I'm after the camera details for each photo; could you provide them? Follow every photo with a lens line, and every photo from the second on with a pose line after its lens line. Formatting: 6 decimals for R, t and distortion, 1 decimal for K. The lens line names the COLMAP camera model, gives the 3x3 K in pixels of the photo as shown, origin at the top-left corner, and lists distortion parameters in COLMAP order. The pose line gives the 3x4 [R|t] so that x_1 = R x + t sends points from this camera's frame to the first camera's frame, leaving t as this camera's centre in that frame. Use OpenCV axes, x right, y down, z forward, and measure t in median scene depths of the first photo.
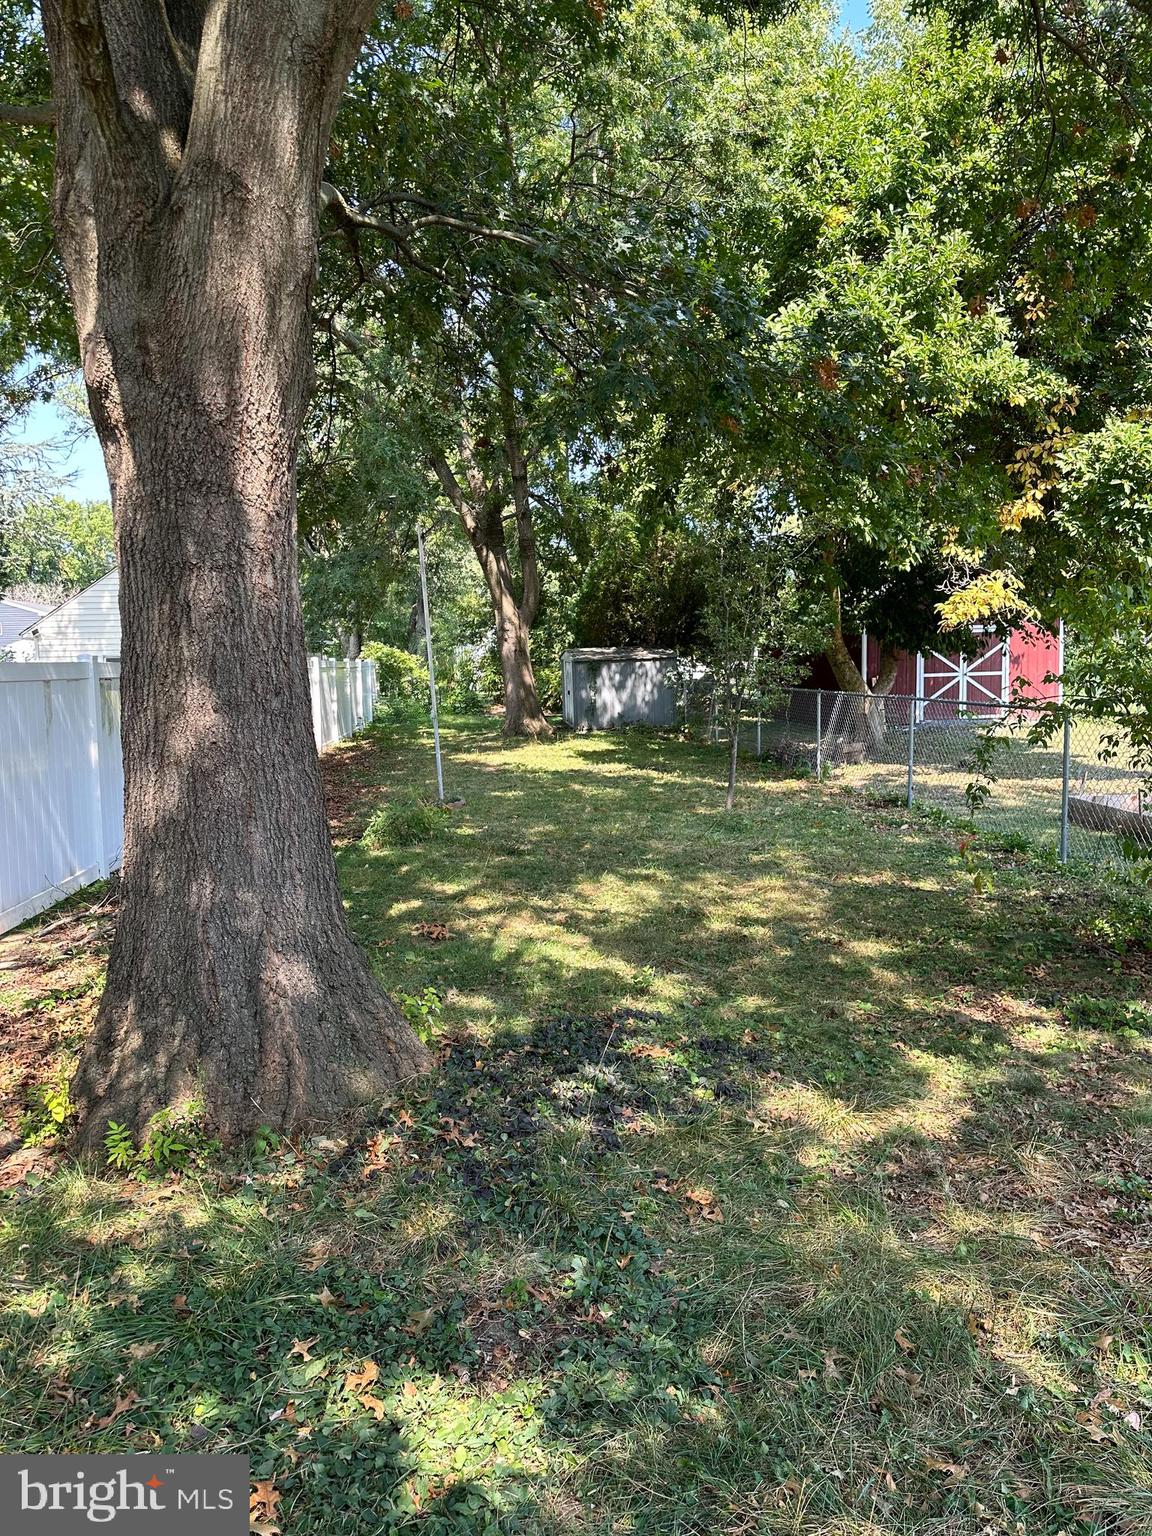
lens RADIAL K [[1066.8, 0, 576.0], [0, 1066.8, 768.0], [0, 0, 1]] dist [0.055214, -0.080286]
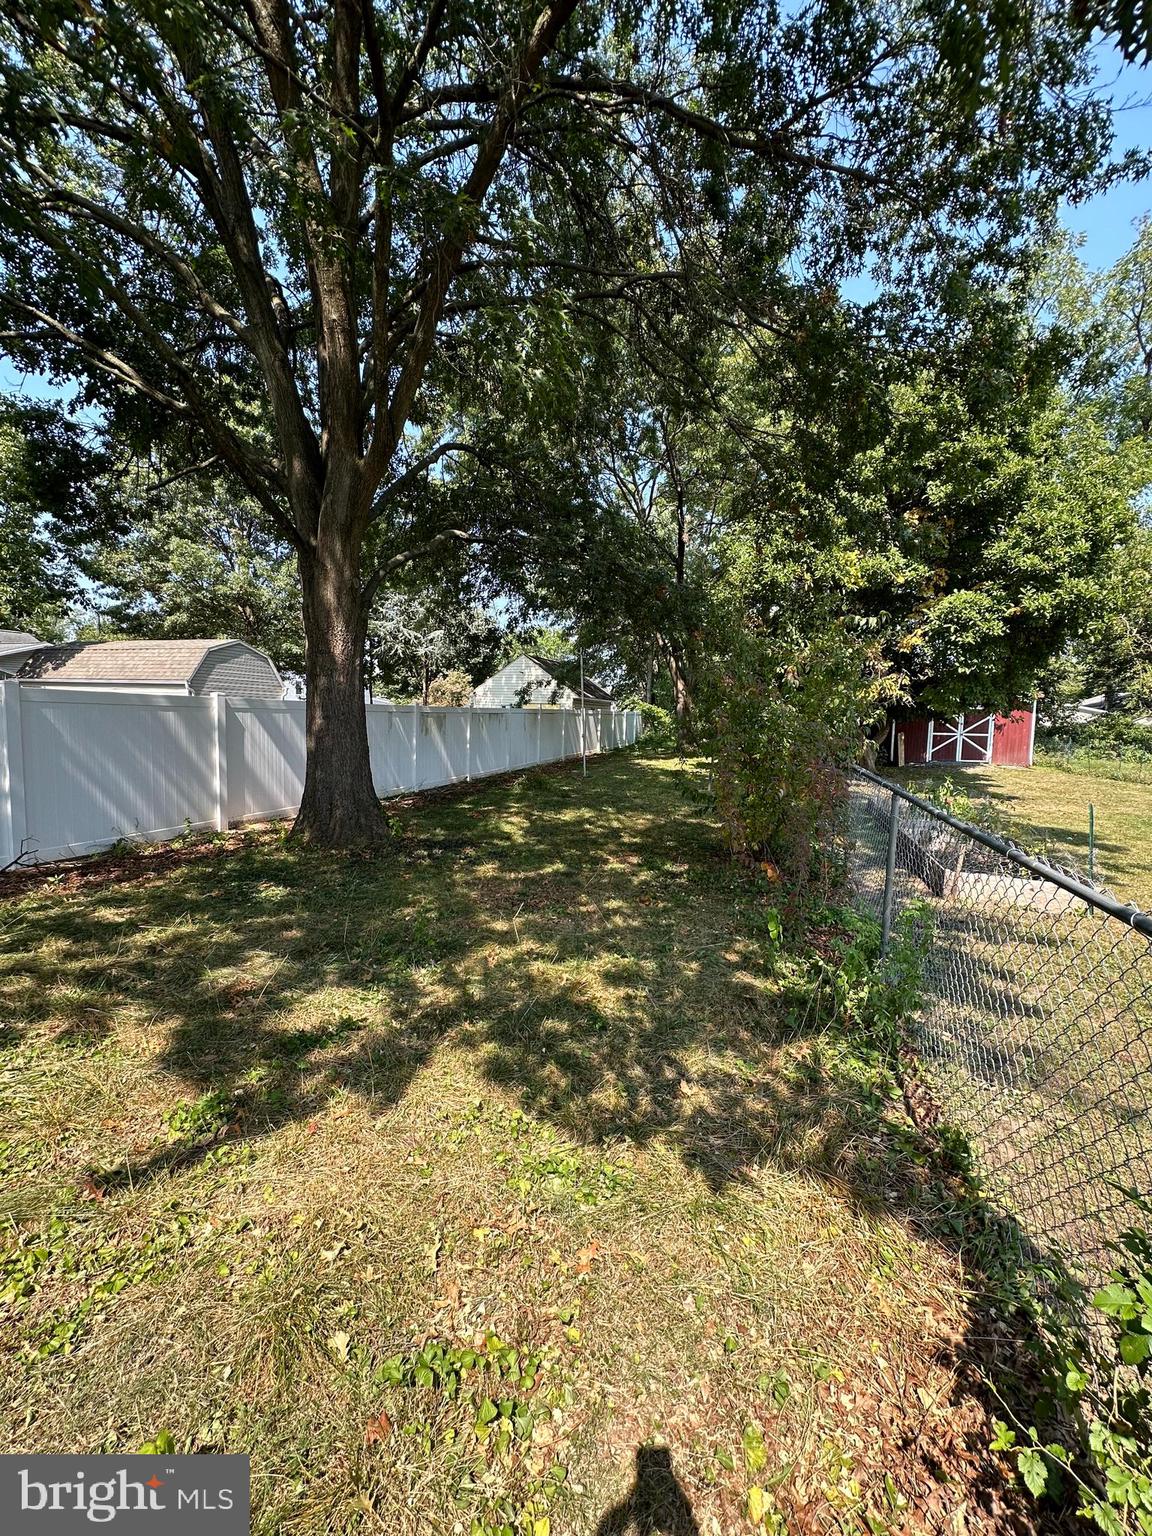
lens RADIAL K [[603.6, 0, 576.0], [0, 603.6, 768.0], [0, 0, 1]] dist [-0.000005, -0.000006]
pose [[0.927166, 0.076088, -0.366842, 0.160347], [-0.079086, 0.996844, 0.006875, 0.003369], [0.366207, 0.022638, 0.930258, -0.065566]]
